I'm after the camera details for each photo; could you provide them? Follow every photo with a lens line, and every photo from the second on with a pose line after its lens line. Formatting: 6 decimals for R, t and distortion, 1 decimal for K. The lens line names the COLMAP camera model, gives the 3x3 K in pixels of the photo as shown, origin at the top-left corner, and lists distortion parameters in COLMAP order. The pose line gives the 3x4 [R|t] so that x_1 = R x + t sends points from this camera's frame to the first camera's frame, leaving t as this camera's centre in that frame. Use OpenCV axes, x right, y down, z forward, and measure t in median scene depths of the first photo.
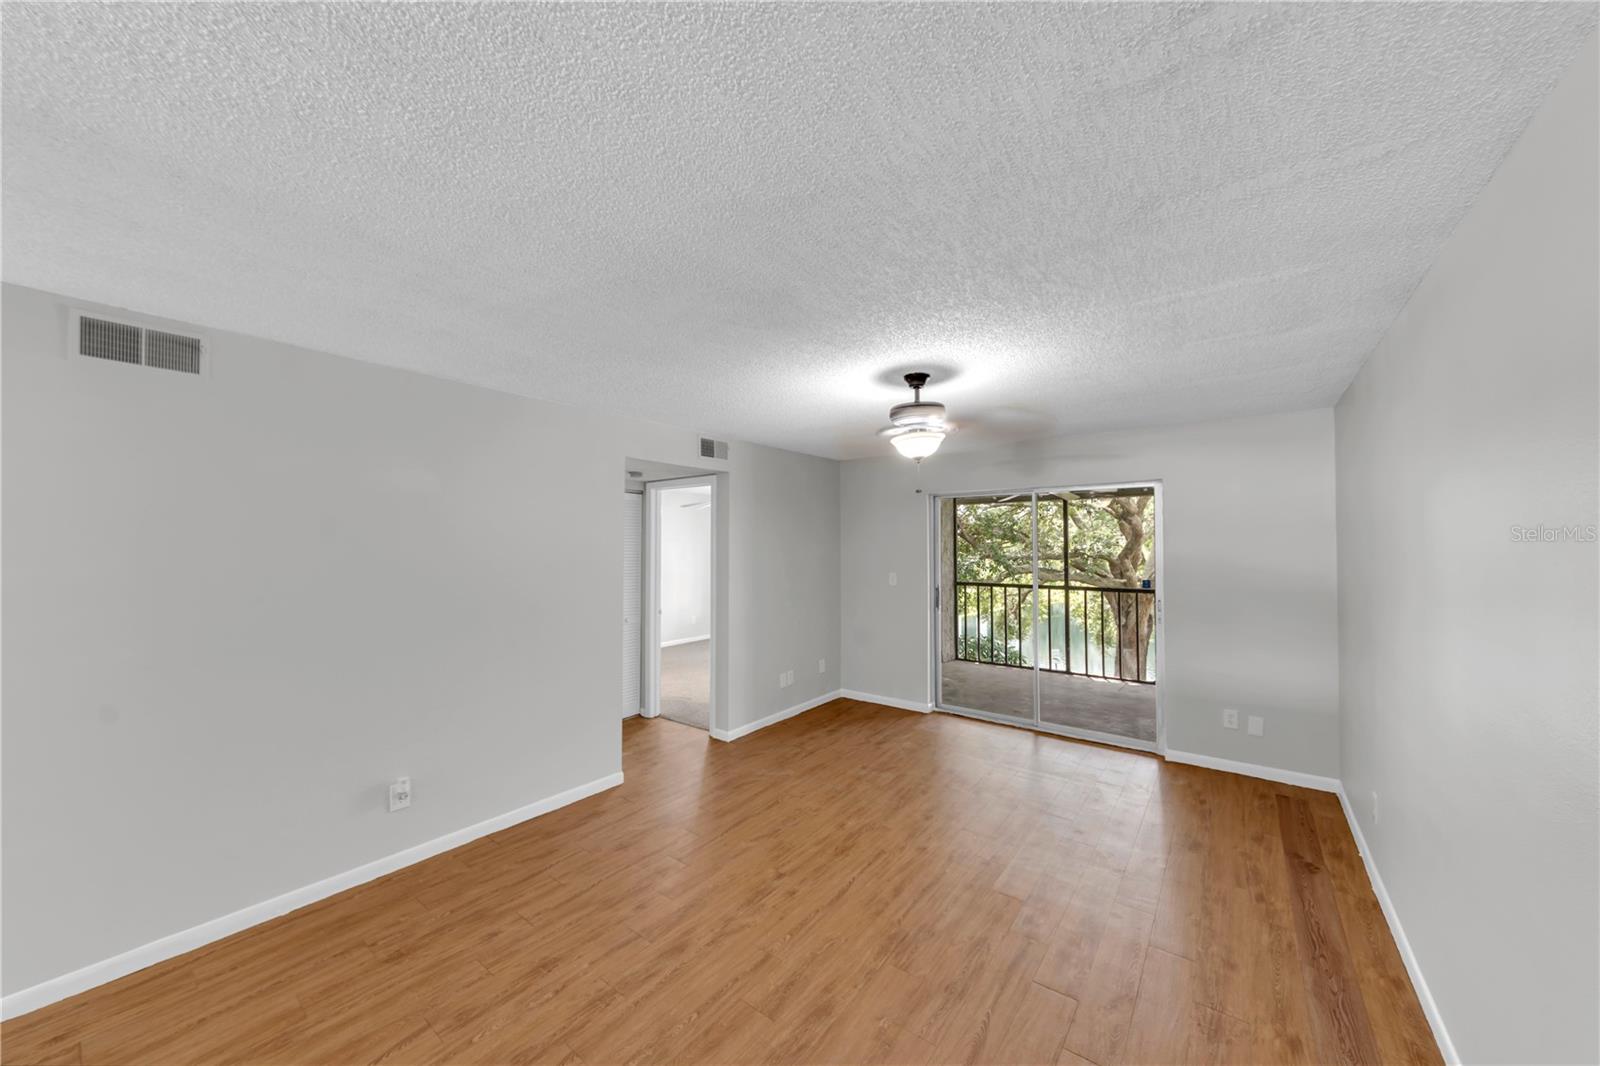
lens RADIAL K [[587.4, 0, 791.9], [0, 587.4, 533.7], [0, 0, 1]] dist [0.000658, 0.000095]
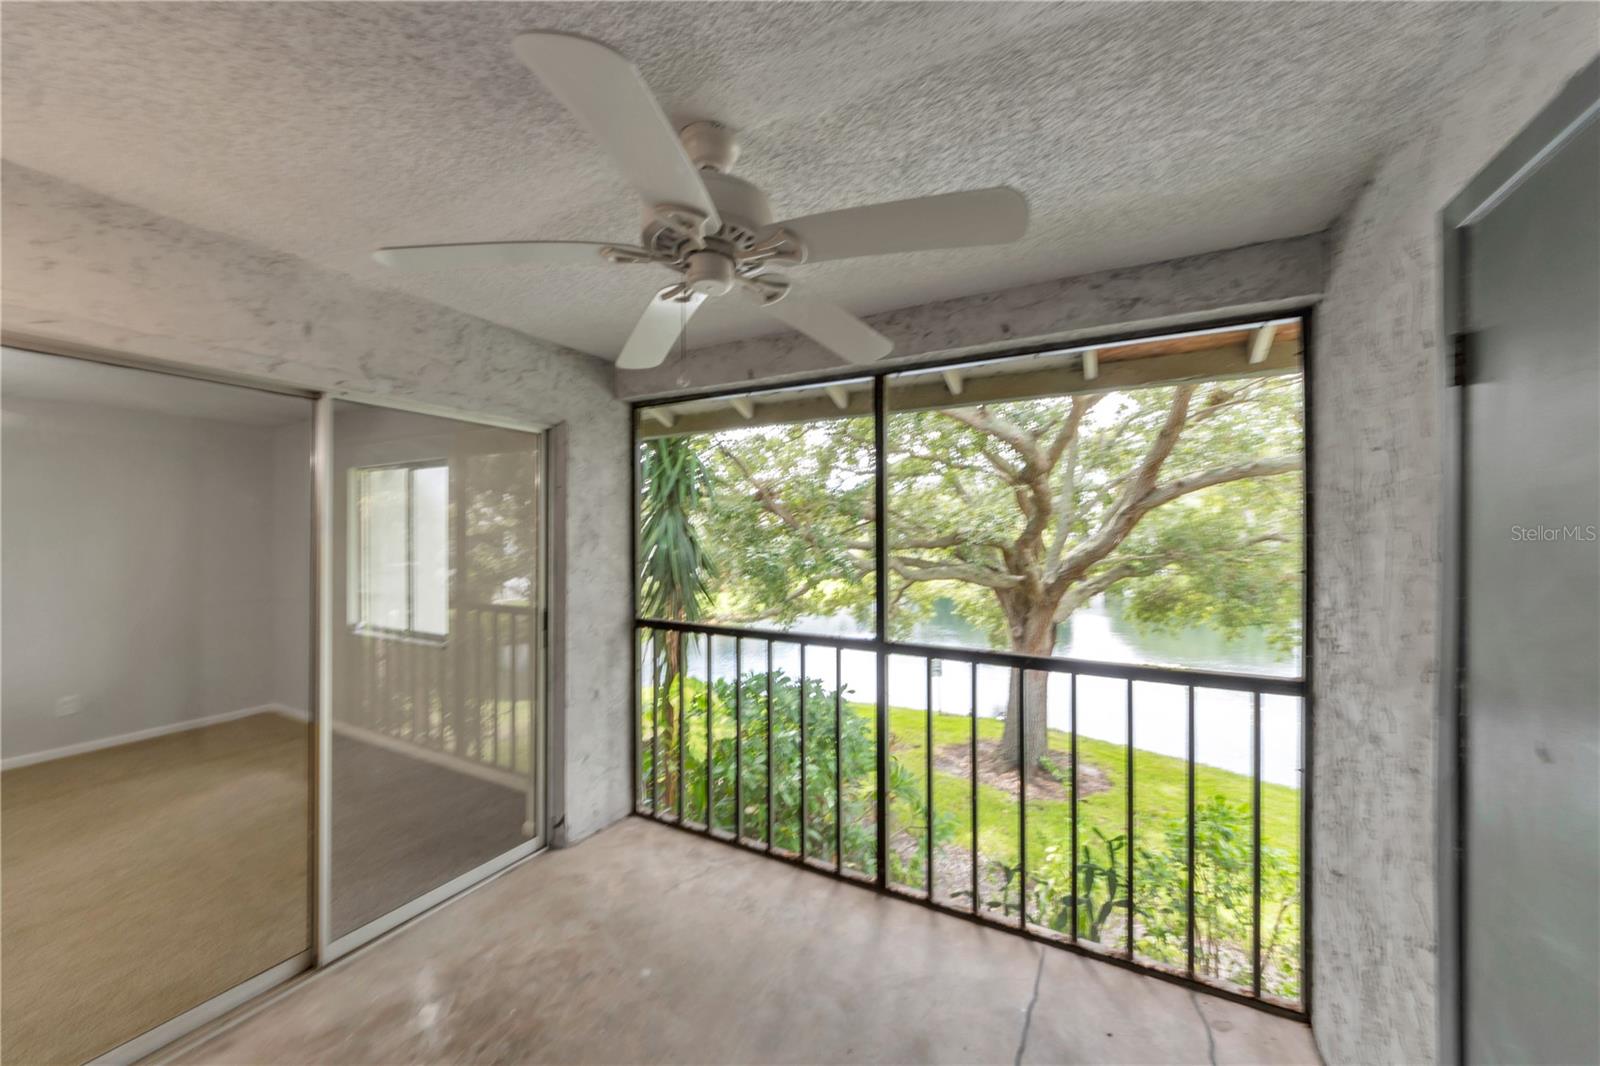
lens RADIAL K [[587.4, 0, 791.9], [0, 587.4, 533.7], [0, 0, 1]] dist [0.000658, 0.000095]
pose [[0.987926, -0.005478, 0.154832, 0.438339], [0.002406, 0.999797, 0.020023, 0.031119], [-0.154910, -0.019409, 0.987738, 0.824953]]
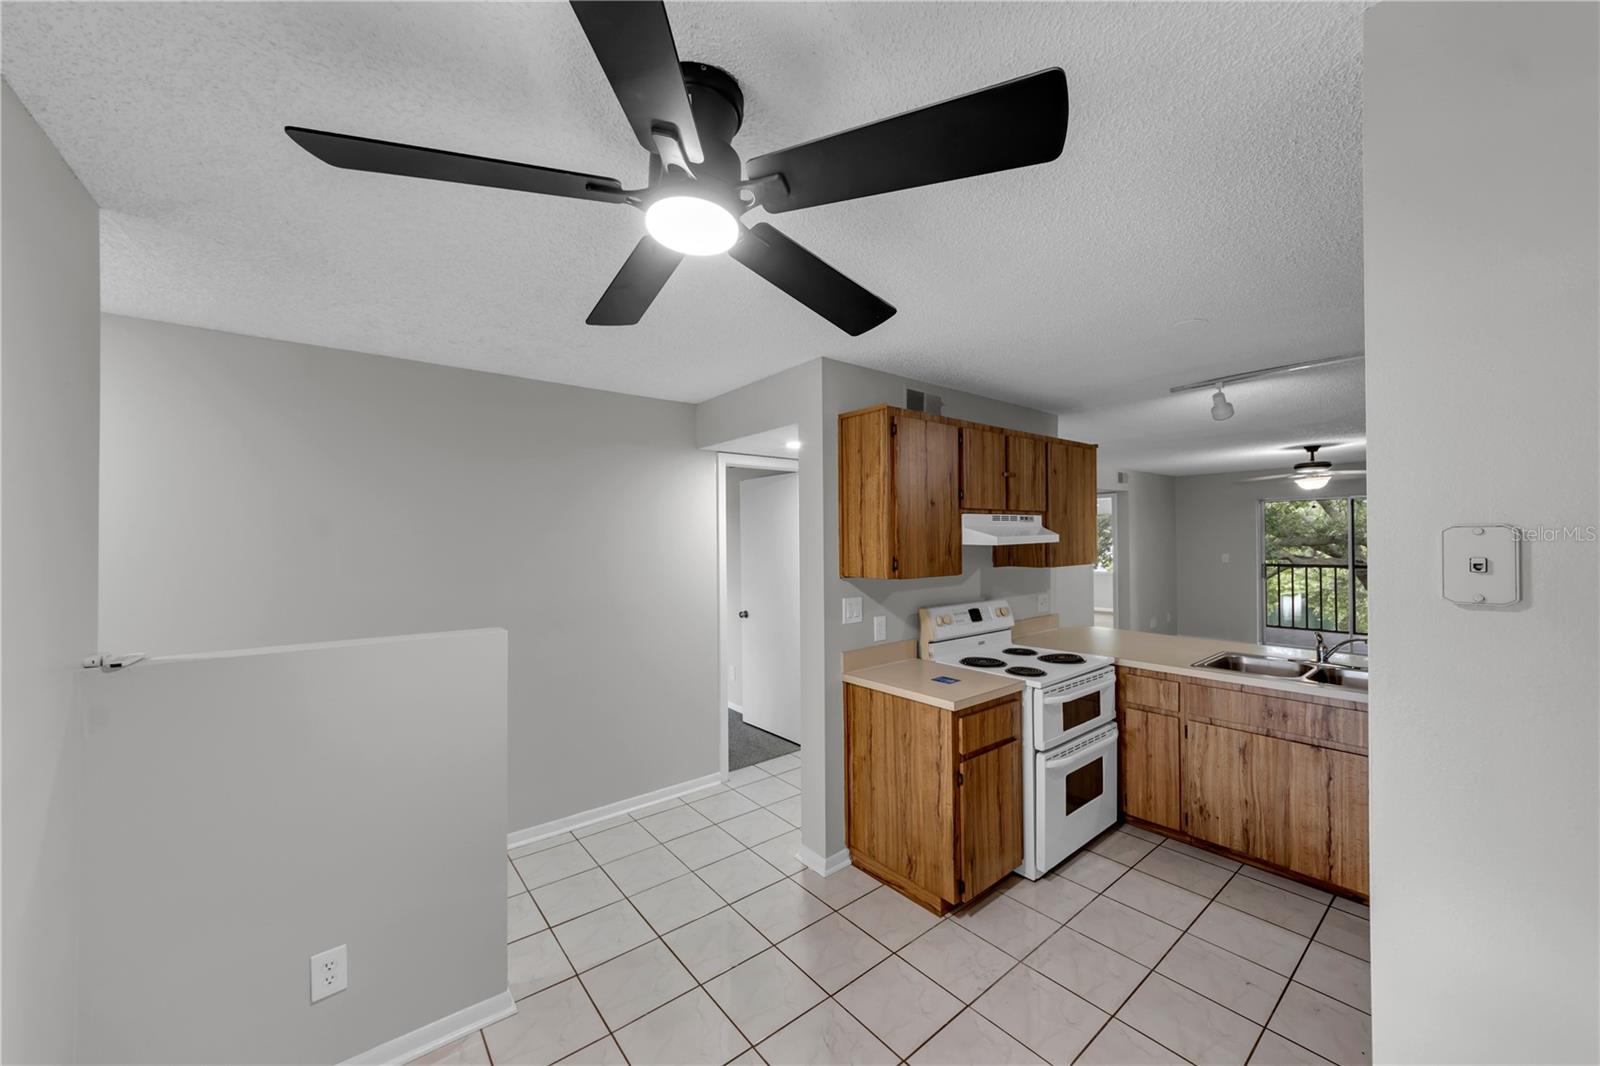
lens RADIAL K [[594.7, 0, 785.1], [0, 594.7, 532.1], [0, 0, 1]] dist [-0.000296, -0.006714]
pose [[0.969520, -0.012492, -0.244695, -0.491656], [0.015908, 0.999802, 0.011989, -0.021175], [0.244496, -0.015517, 0.969526, -0.647173]]
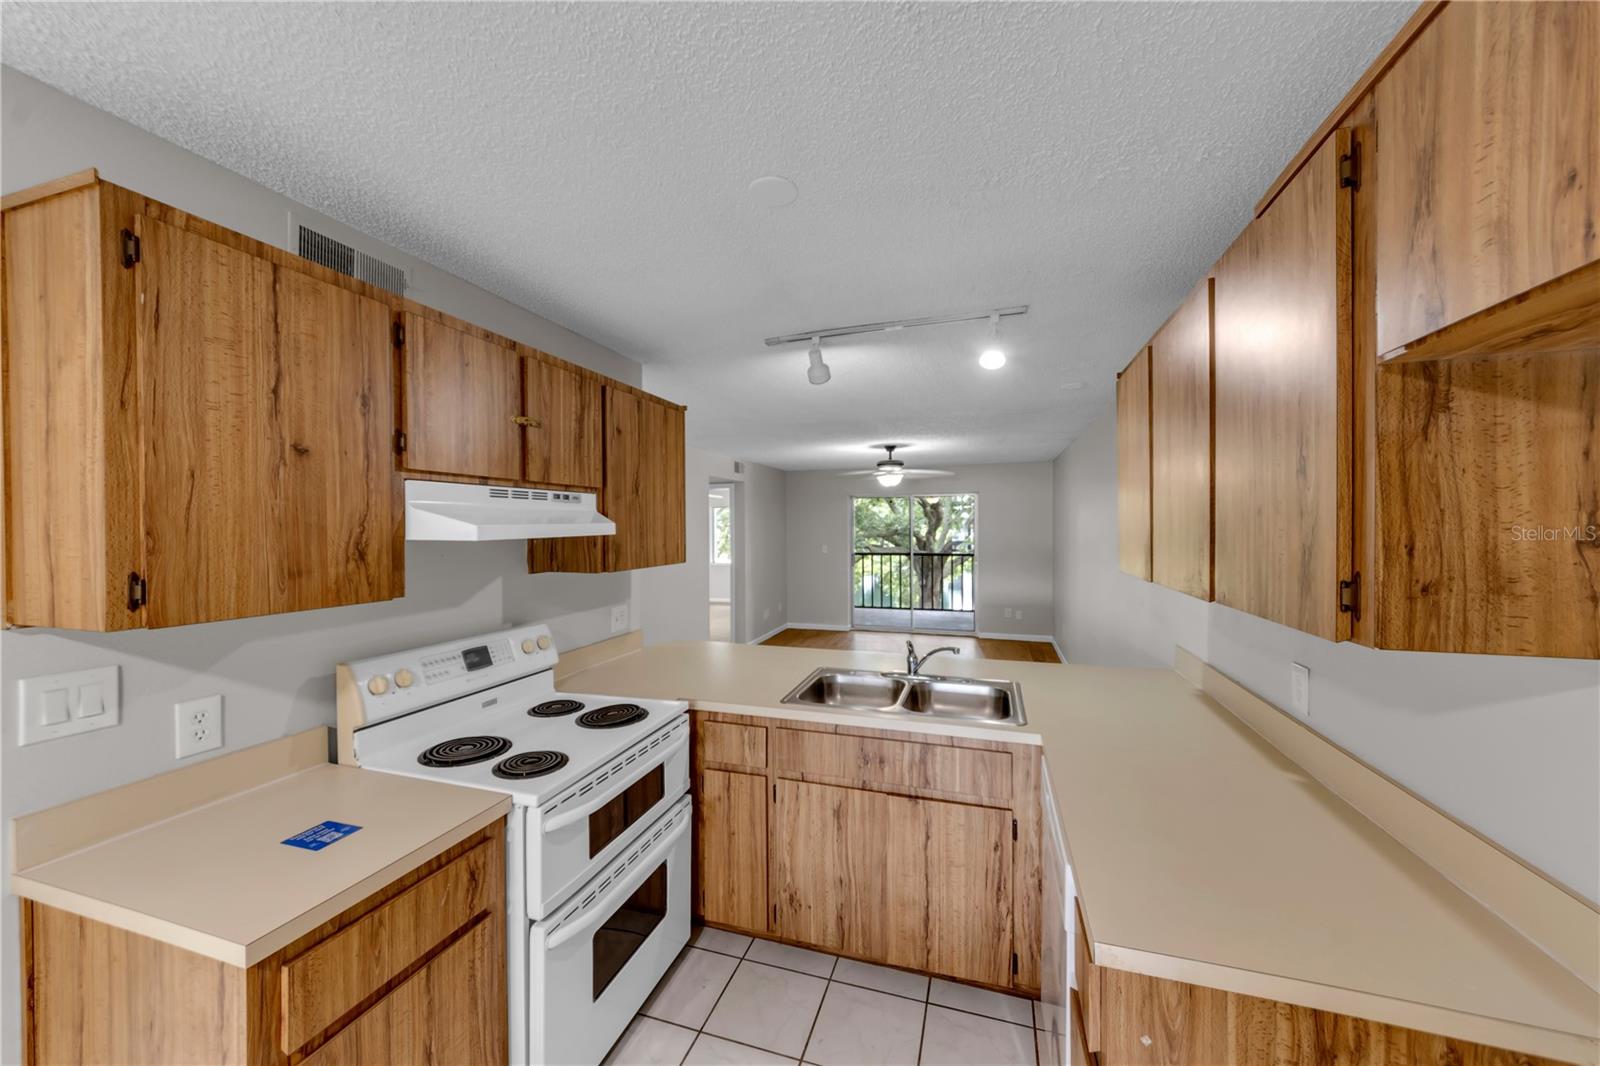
lens RADIAL K [[587.4, 0, 791.9], [0, 587.4, 533.7], [0, 0, 1]] dist [0.000658, 0.000095]
pose [[0.945537, -0.010821, 0.325334, -0.395572], [0.000553, 0.999499, 0.031639, -0.012967], [-0.325513, -0.029736, 0.945070, -0.425432]]
